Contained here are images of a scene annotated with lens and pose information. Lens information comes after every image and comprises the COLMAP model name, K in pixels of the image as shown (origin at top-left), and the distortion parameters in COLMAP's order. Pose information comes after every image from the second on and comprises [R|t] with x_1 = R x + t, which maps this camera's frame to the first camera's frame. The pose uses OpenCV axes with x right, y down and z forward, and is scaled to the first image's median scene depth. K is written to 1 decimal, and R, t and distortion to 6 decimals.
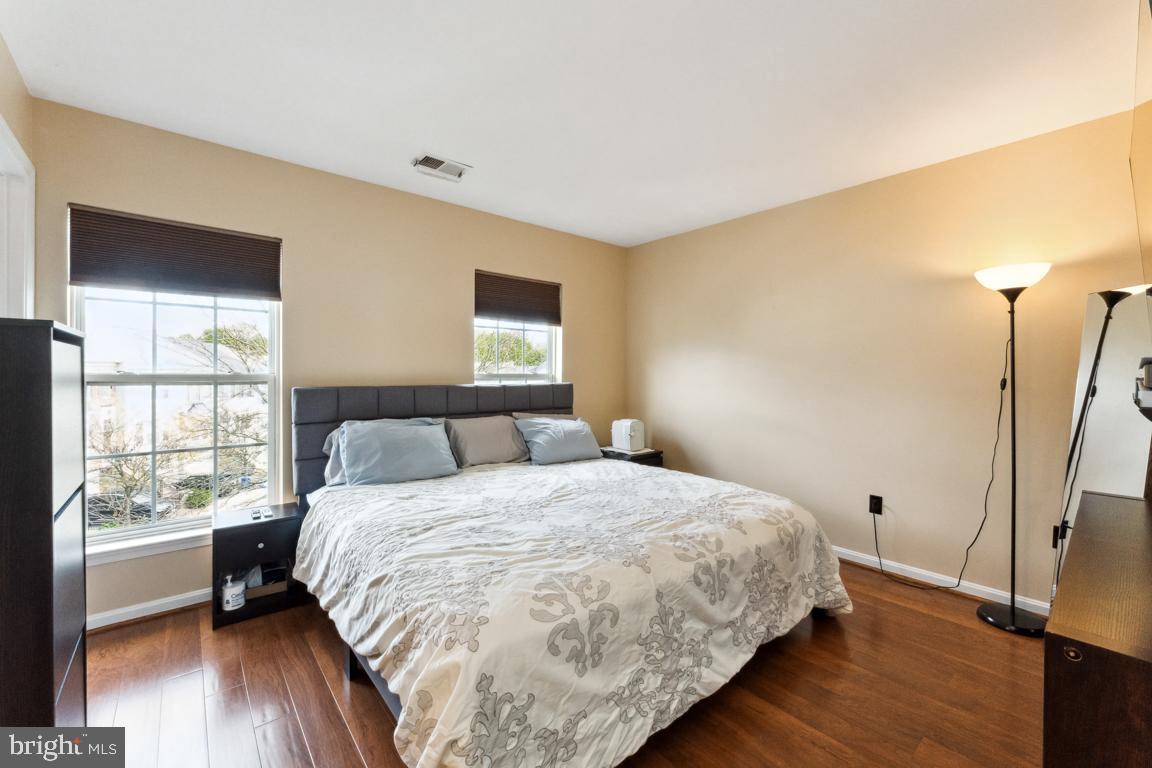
lens RADIAL K [[459.5, 0, 576.5], [0, 459.5, 379.0], [0, 0, 1]] dist [-0.003245, 0.000050]
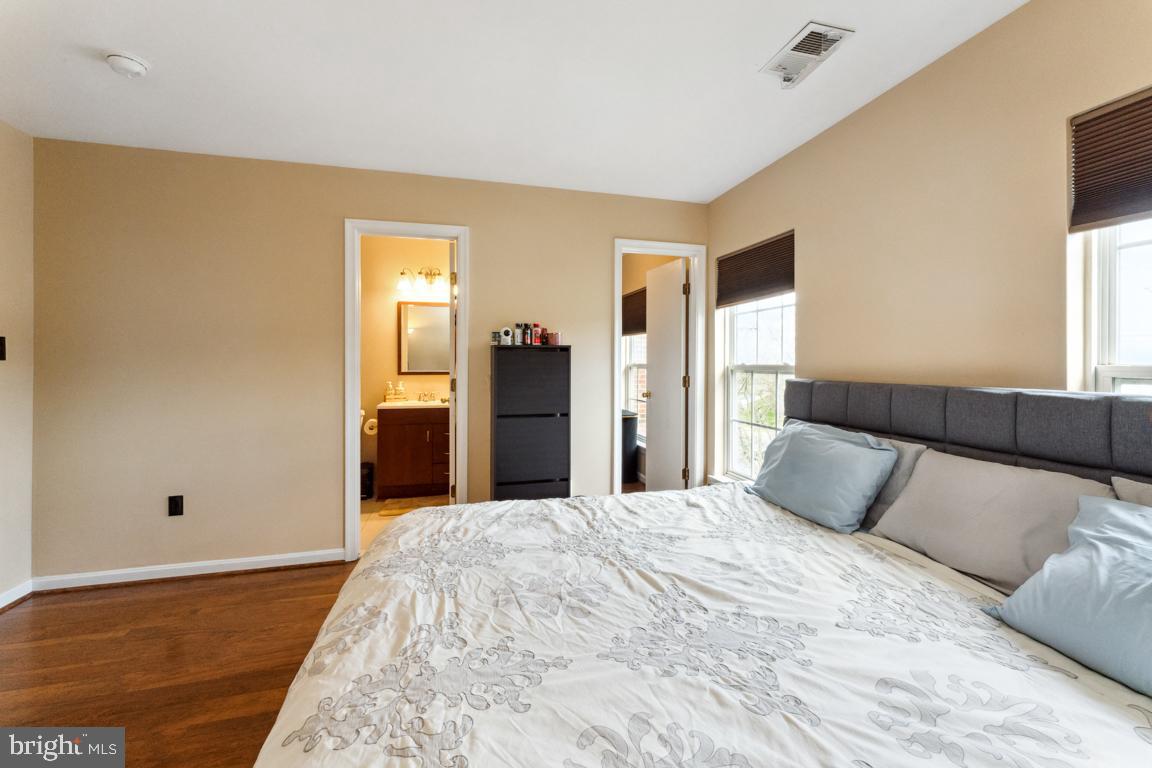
lens RADIAL K [[459.5, 0, 584.3], [0, 459.5, 363.5], [0, 0, 1]] dist [-0.003245, 0.000050]
pose [[-0.416086, -0.002705, -0.909321, 0.538049], [-0.010571, 0.999942, 0.001862, -0.014508], [0.909264, 0.010388, -0.416090, 1.201069]]
